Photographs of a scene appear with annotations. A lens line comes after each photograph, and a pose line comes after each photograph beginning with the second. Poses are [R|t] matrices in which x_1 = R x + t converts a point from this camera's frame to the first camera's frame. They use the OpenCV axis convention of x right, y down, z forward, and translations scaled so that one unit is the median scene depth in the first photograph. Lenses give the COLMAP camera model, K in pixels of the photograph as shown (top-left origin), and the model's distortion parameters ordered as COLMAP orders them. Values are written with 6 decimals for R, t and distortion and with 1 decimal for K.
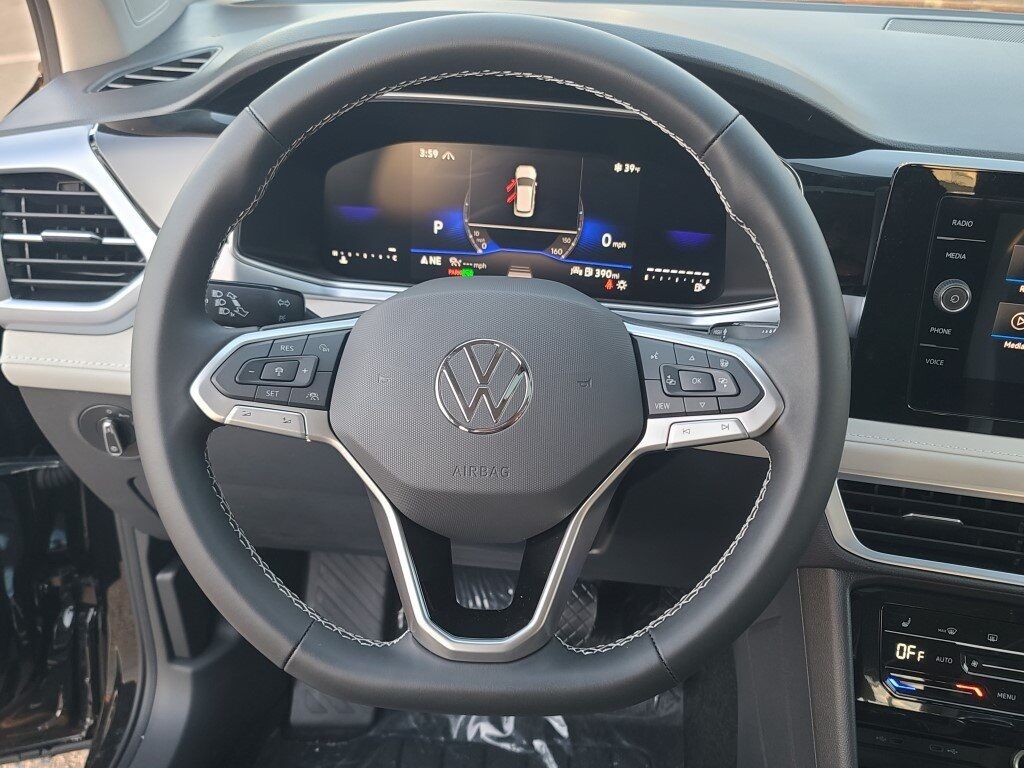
lens RADIAL K [[1061.1, 0, 586.6], [0, 1061.1, 383.9], [0, 0, 1]] dist [0.037652, 0.018468]
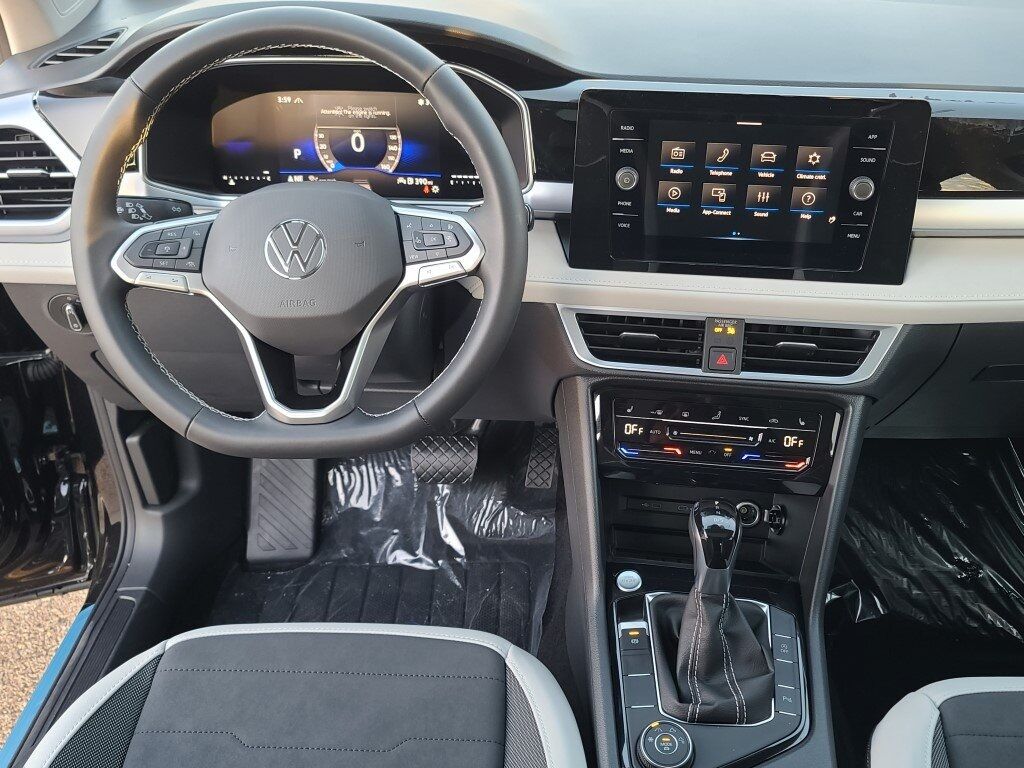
lens RADIAL K [[1009.9, 0, 559.4], [0, 1009.9, 385.5], [0, 0, 1]] dist [0.051190, -0.017580]
pose [[0.998256, -0.059024, 0.000819, 0.203723], [0.058801, 0.995525, 0.073978, 0.083362], [-0.005181, -0.073801, 0.997260, -0.377850]]
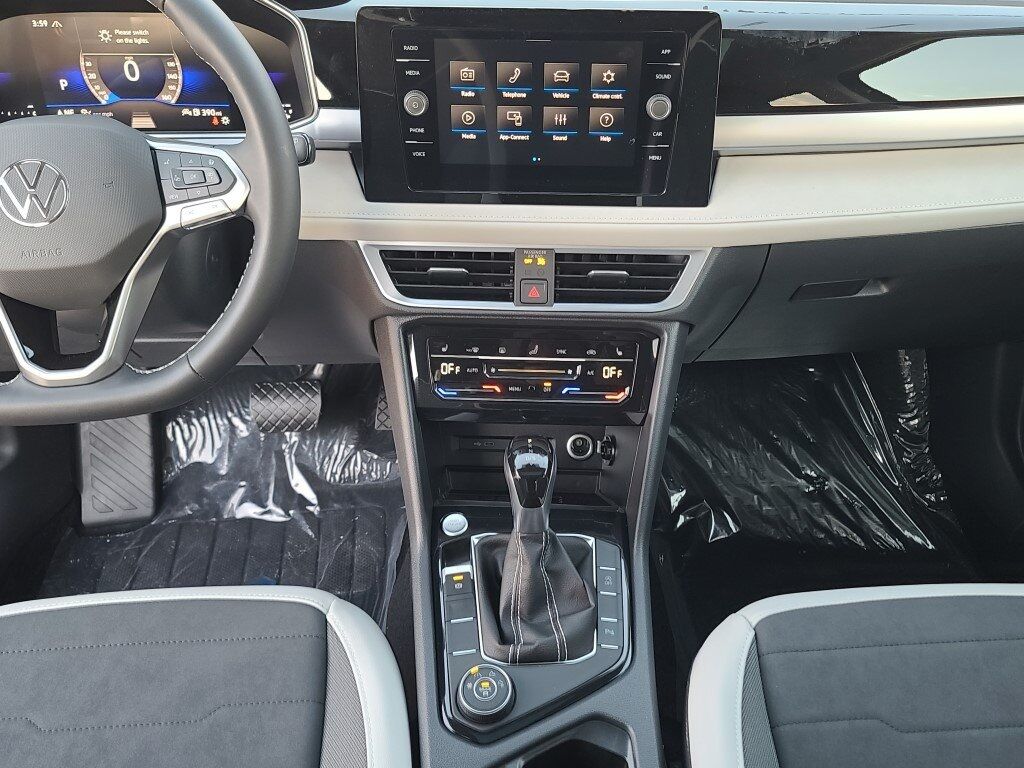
lens RADIAL K [[1009.9, 0, 559.4], [0, 1009.9, 385.5], [0, 0, 1]] dist [0.051190, -0.017580]
pose [[0.988784, -0.116734, 0.093158, 0.318875], [0.101876, 0.983297, 0.150827, 0.087065], [-0.109209, -0.139645, 0.984161, -0.331508]]
